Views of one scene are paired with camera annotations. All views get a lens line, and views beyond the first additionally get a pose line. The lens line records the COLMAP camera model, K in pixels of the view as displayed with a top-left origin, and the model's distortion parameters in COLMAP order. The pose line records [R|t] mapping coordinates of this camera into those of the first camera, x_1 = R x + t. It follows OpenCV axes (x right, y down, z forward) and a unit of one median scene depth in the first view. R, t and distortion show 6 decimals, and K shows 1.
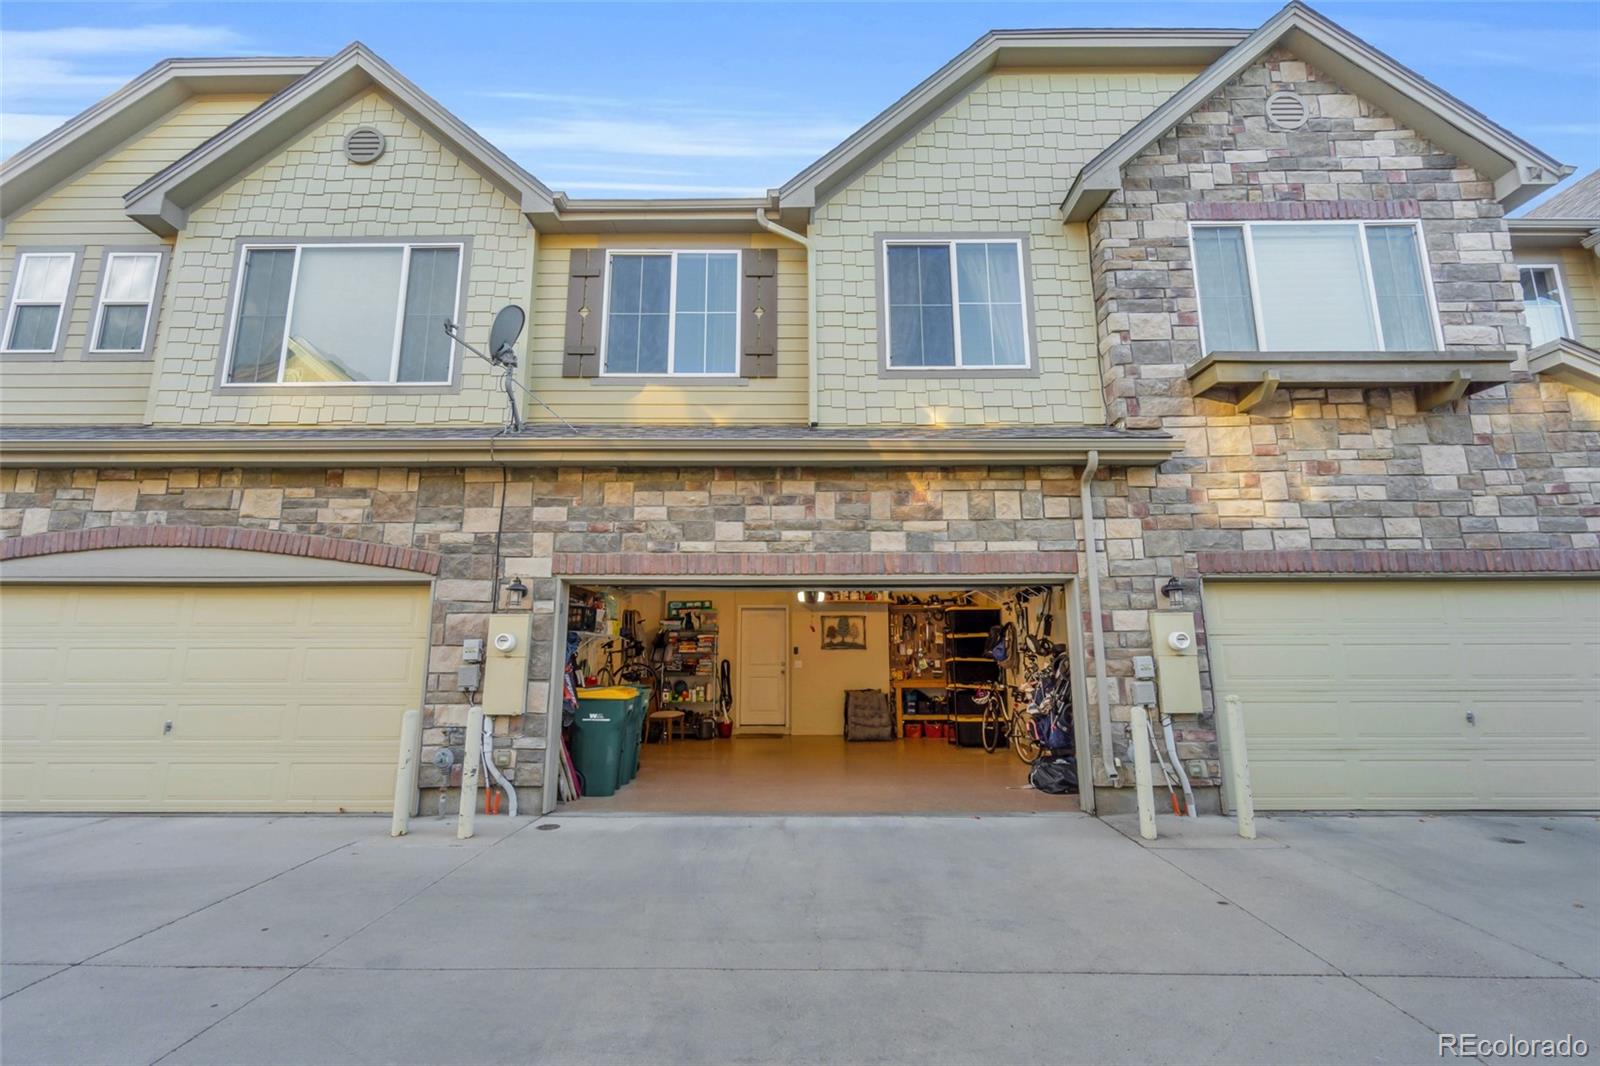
lens RADIAL K [[703.6, 0, 794.9], [0, 703.6, 537.7], [0, 0, 1]] dist [0.001505, 0.000339]
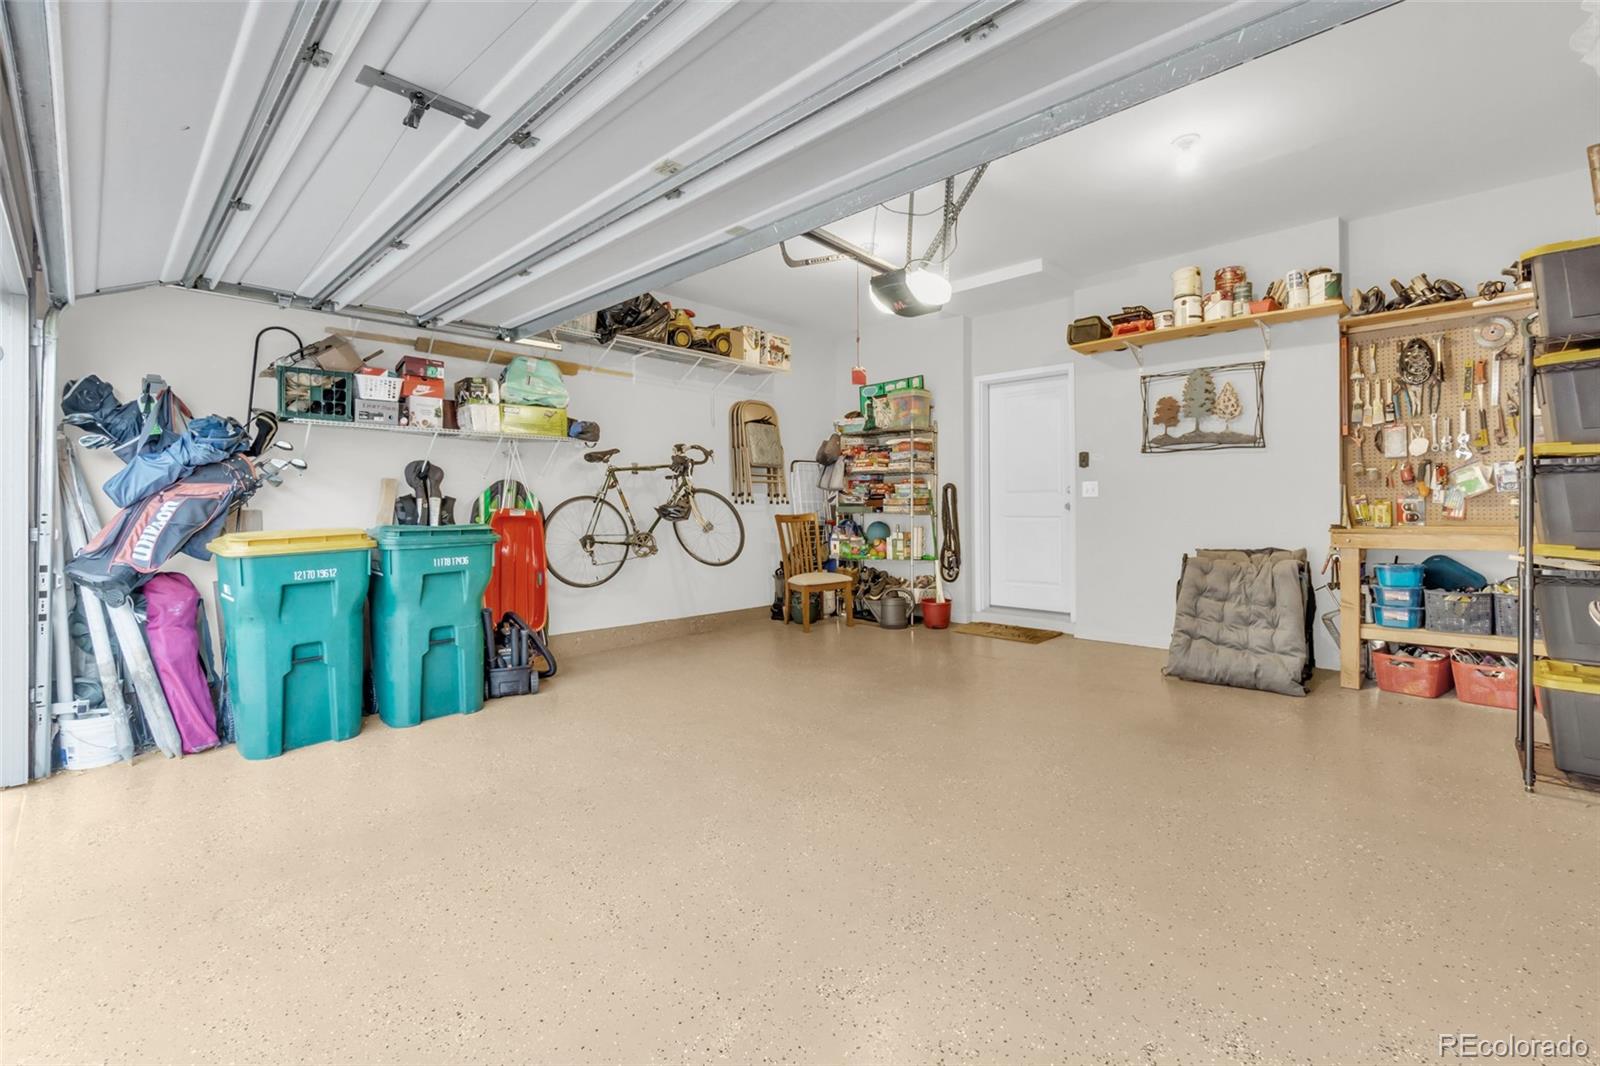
lens RADIAL K [[696.2, 0, 797.5], [0, 696.2, 516.4], [0, 0, 1]] dist [-0.004057, 0.000161]
pose [[0.717920, 0.007445, -0.696085, 0.183231], [0.132859, 0.980097, 0.147509, 0.105953], [0.683329, -0.198381, 0.702642, 0.551389]]
